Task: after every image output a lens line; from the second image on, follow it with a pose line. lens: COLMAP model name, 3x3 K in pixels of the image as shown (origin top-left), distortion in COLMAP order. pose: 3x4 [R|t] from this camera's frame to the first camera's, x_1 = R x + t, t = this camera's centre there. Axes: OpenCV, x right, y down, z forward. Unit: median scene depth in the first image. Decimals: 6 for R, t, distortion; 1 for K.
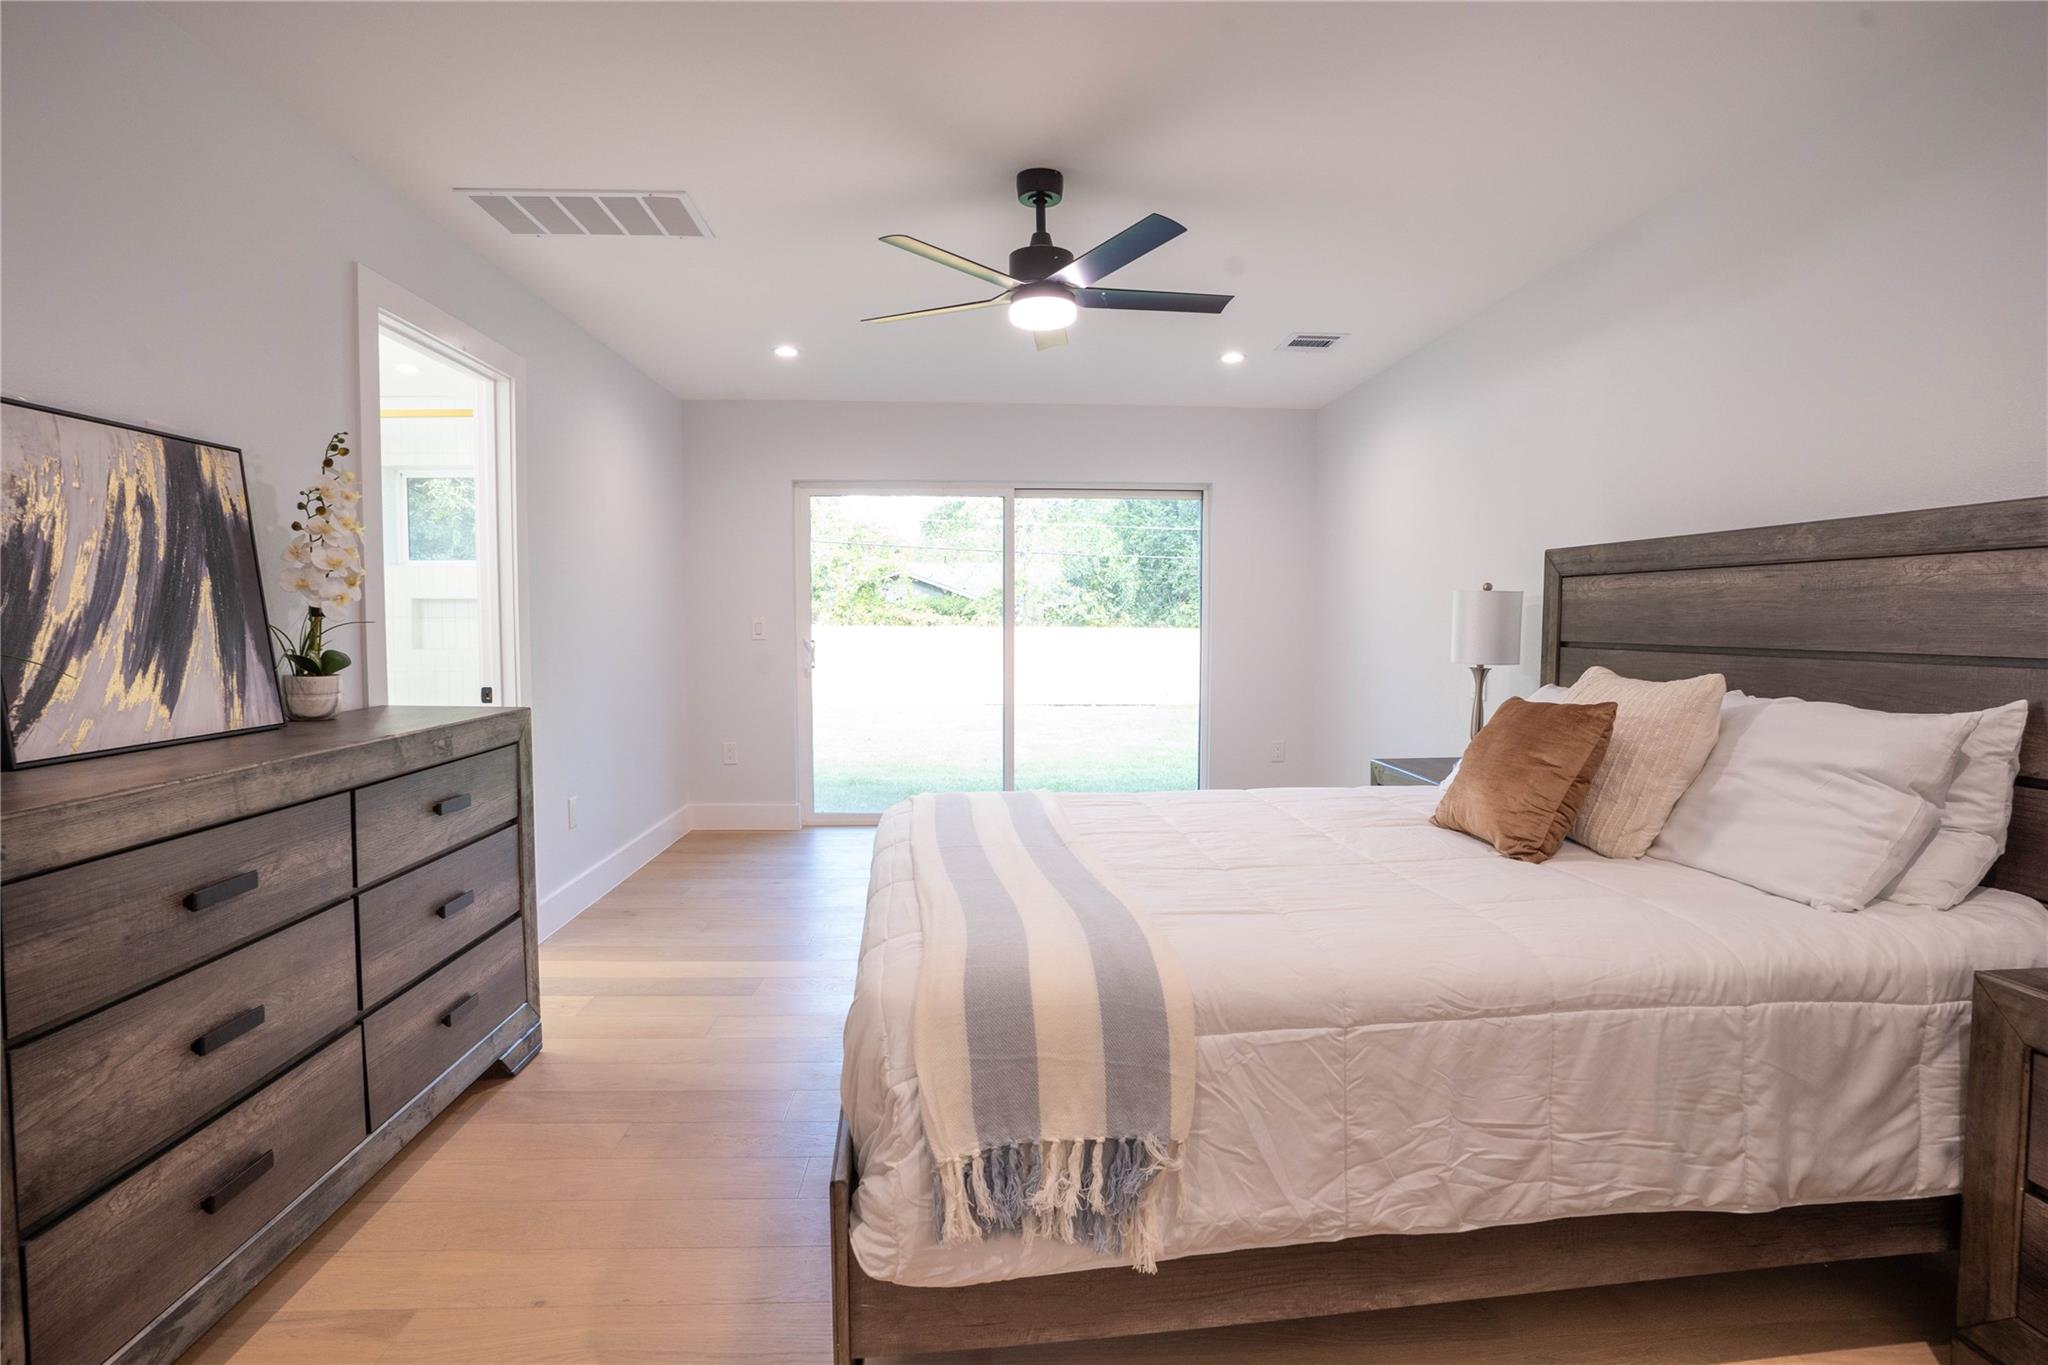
lens RADIAL K [[996.3, 0, 1024.0], [0, 996.3, 682.5], [0, 0, 1]] dist [-0.076485, 0.033399]
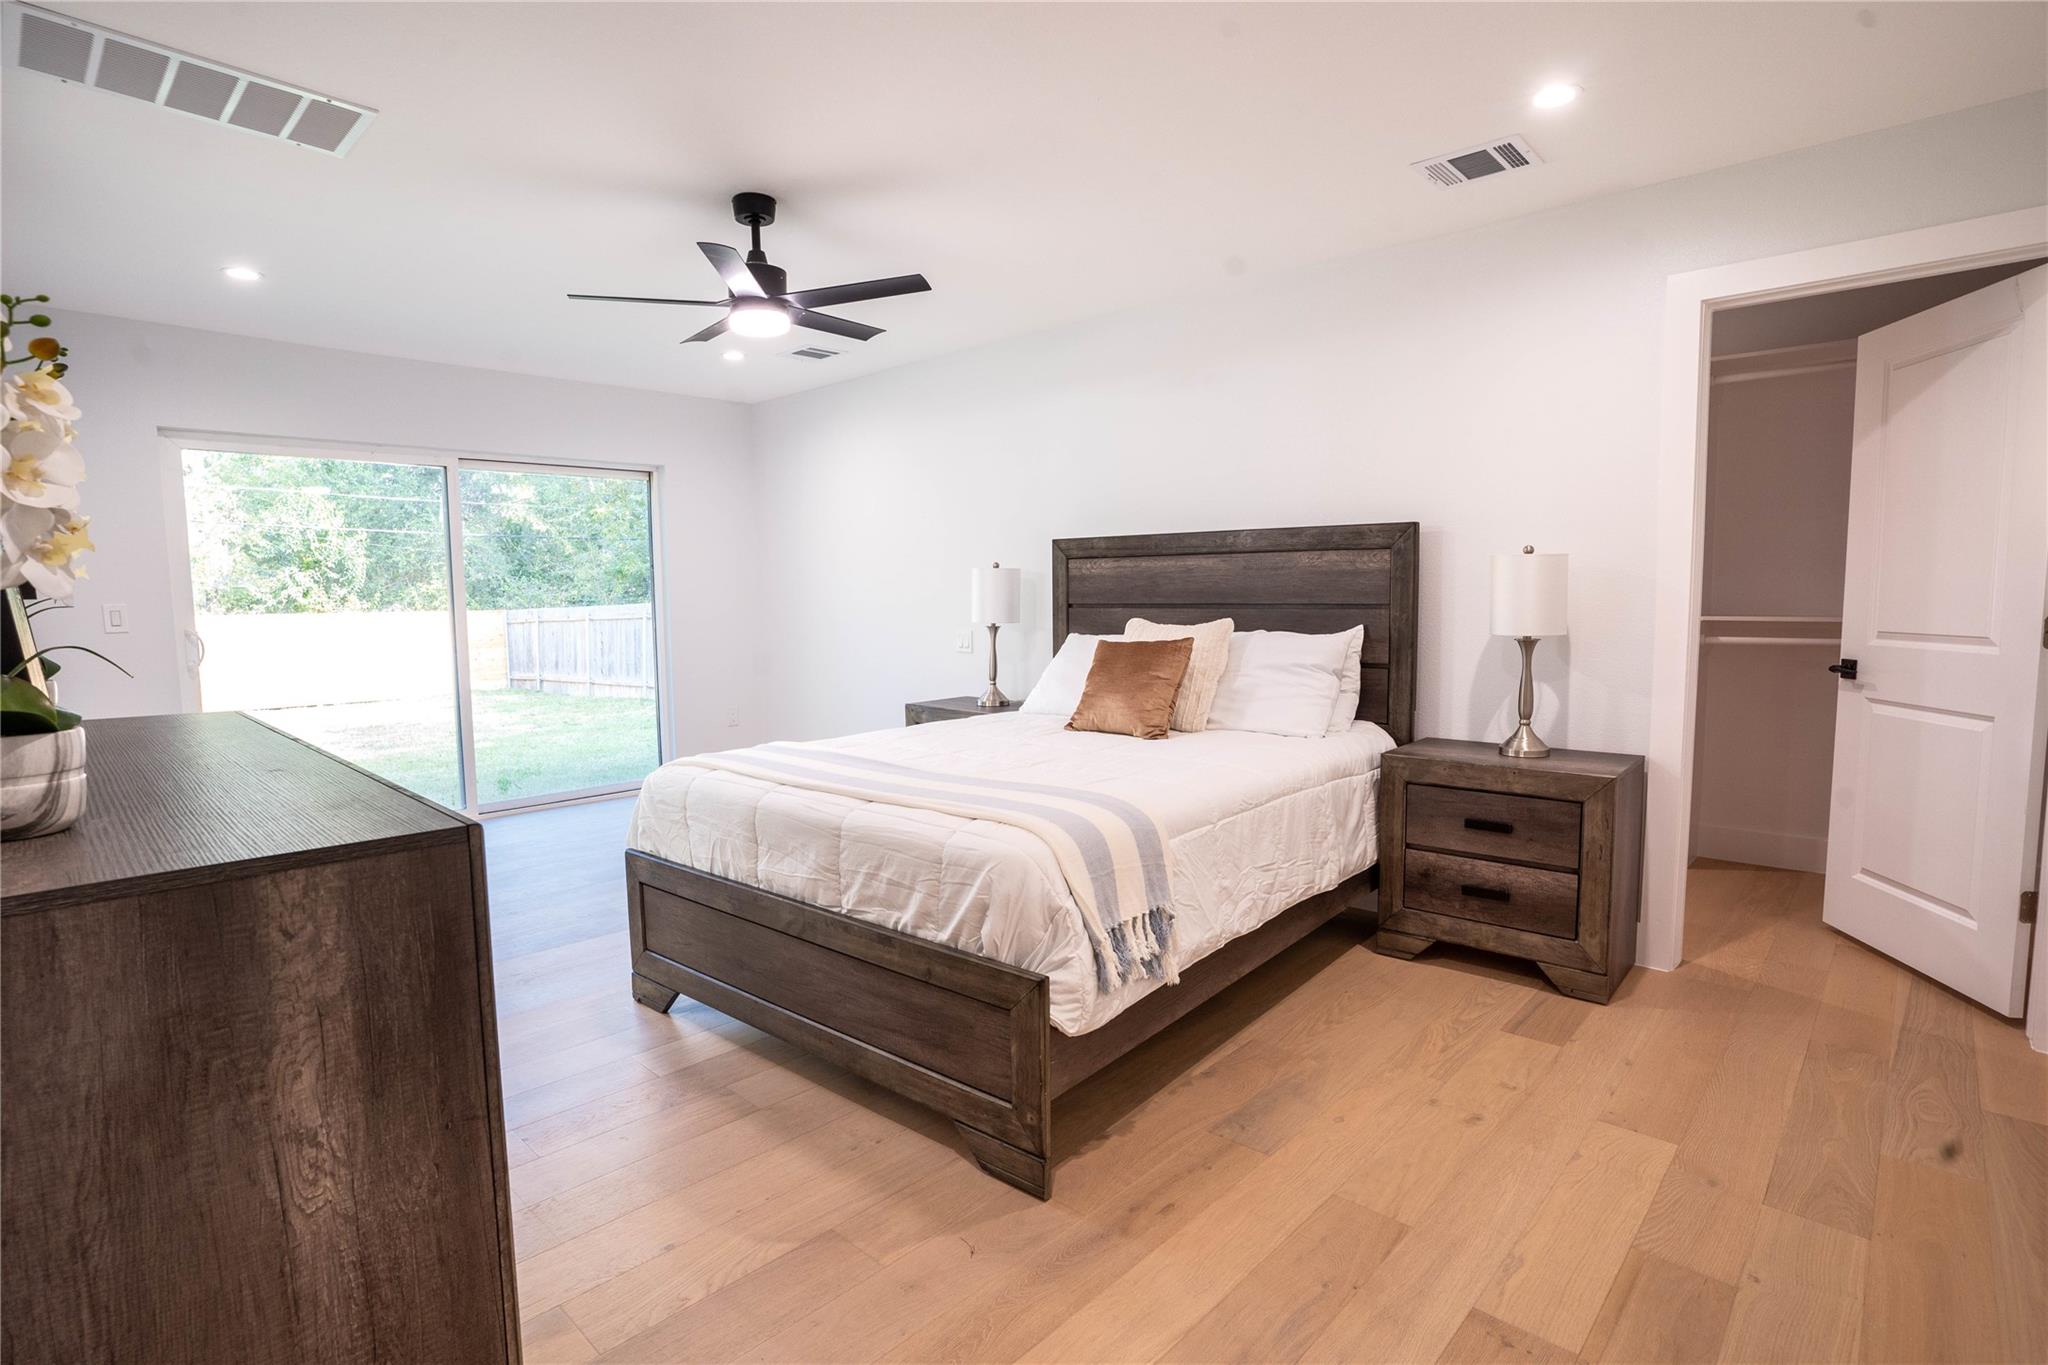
lens RADIAL K [[991.5, 0, 1012.9], [0, 991.5, 691.9], [0, 0, 1]] dist [-0.080381, 0.035296]
pose [[0.735345, -0.077855, 0.673206, -0.739446], [0.055998, 0.996962, 0.054130, 0.005158], [-0.675375, -0.002105, 0.737471, -0.025751]]
